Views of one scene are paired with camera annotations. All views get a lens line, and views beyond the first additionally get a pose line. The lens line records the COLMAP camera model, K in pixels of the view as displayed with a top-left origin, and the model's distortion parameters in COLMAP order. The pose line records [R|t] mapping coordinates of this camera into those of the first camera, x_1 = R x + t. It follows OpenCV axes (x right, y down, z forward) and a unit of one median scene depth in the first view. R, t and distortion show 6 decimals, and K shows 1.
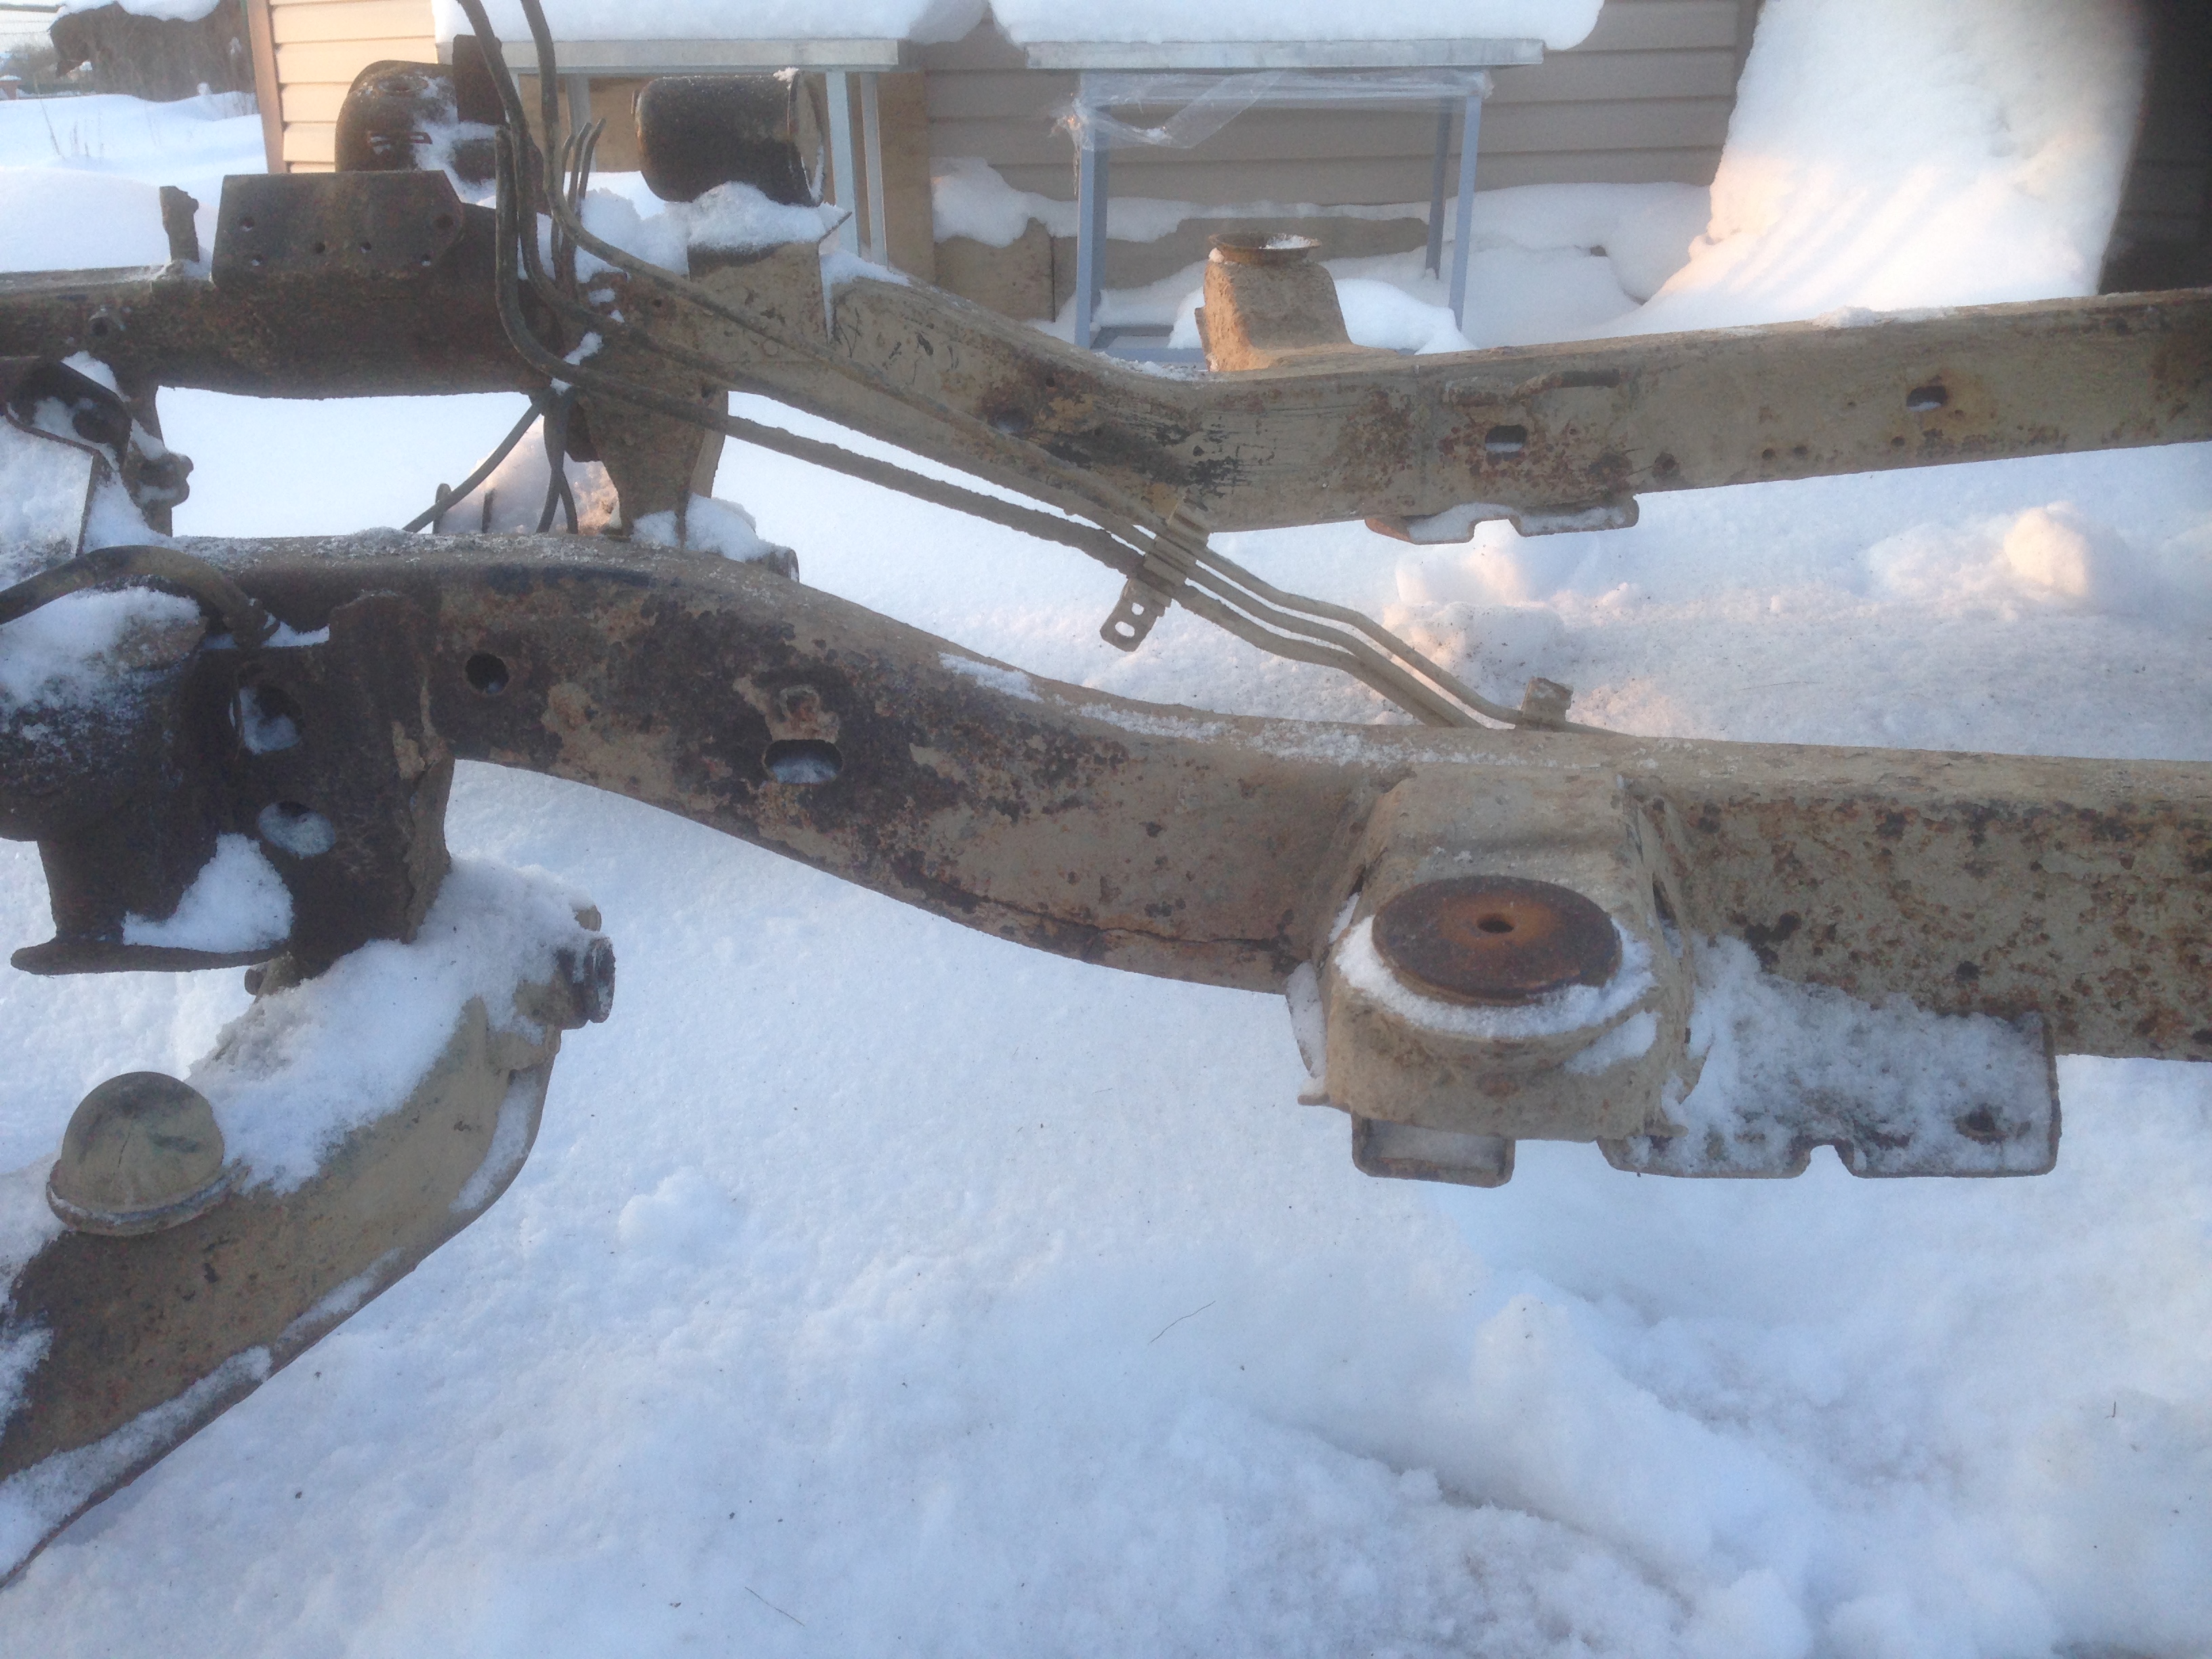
lens RADIAL K [[2081.3, 0, 1102.9], [0, 2081.3, 824.9], [0, 0, 1]] dist [0.126349, -0.242911]
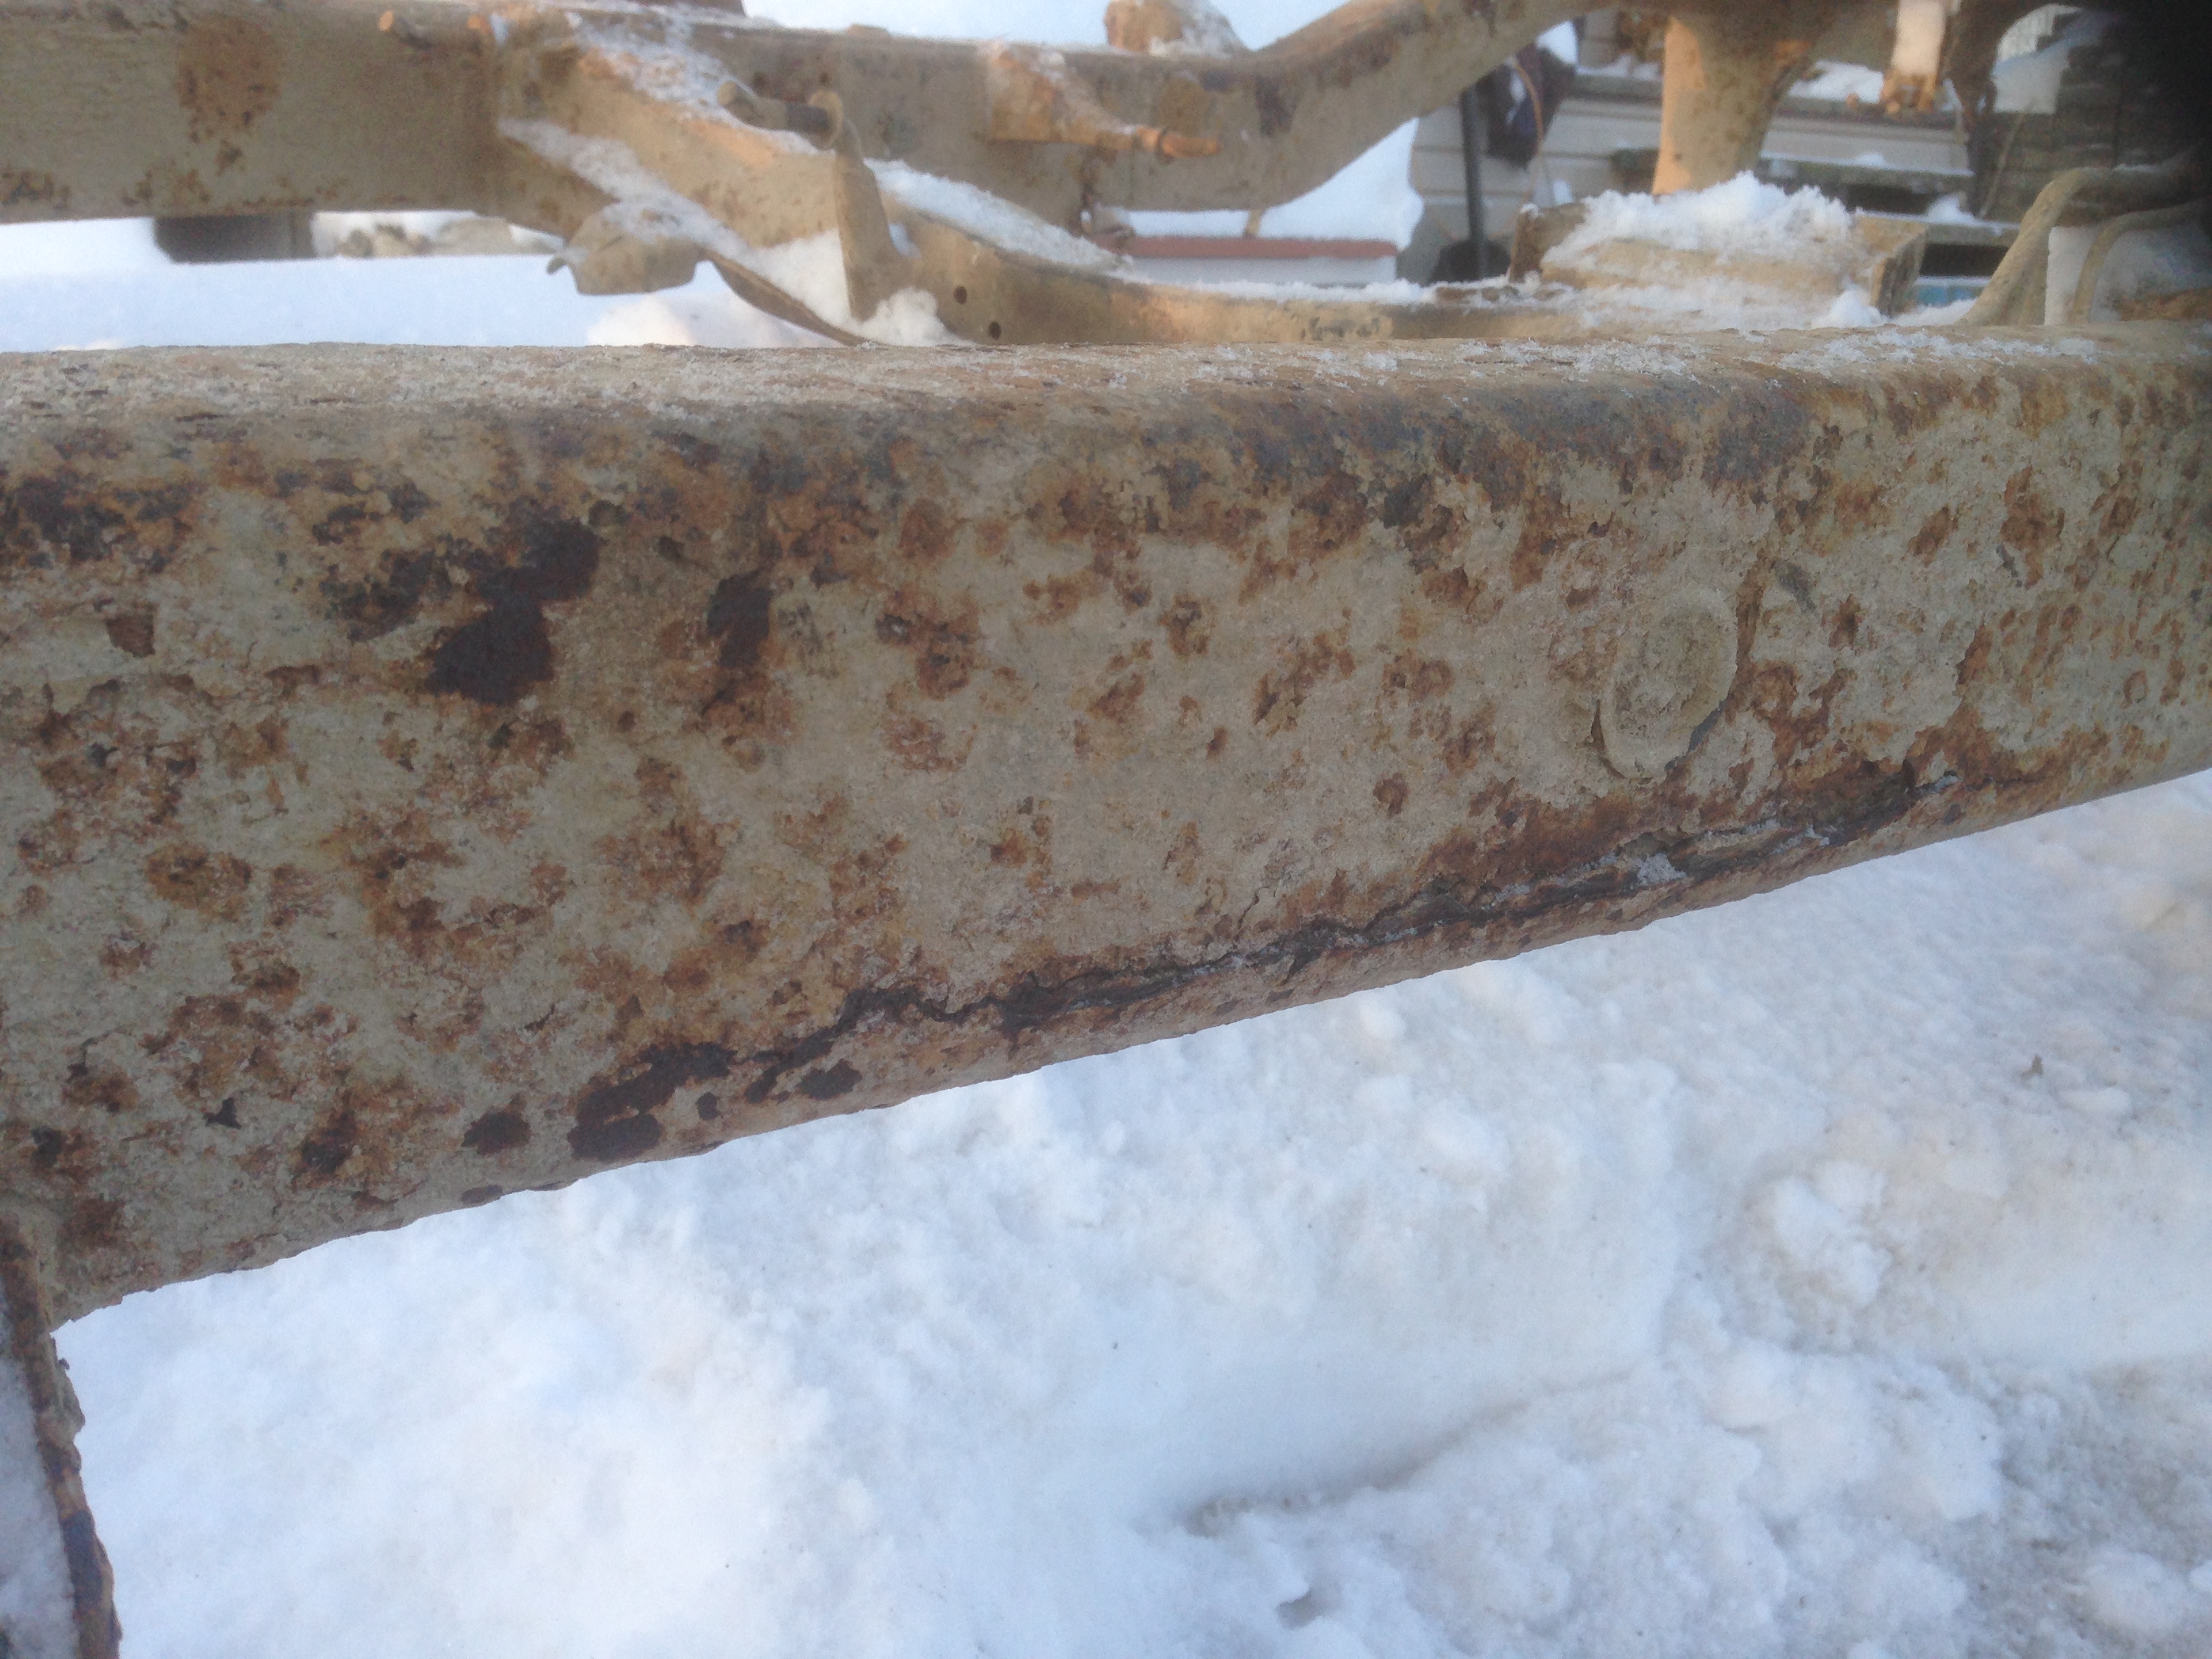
lens RADIAL K [[2075.3, 0, 1135.2], [0, 2075.3, 811.0], [0, 0, 1]] dist [0.117182, -0.230279]
pose [[0.669489, -0.174128, 0.722125, 0.318581], [0.194178, 0.979359, 0.056132, 0.045527], [-0.716994, 0.102641, 0.689482, 0.618214]]
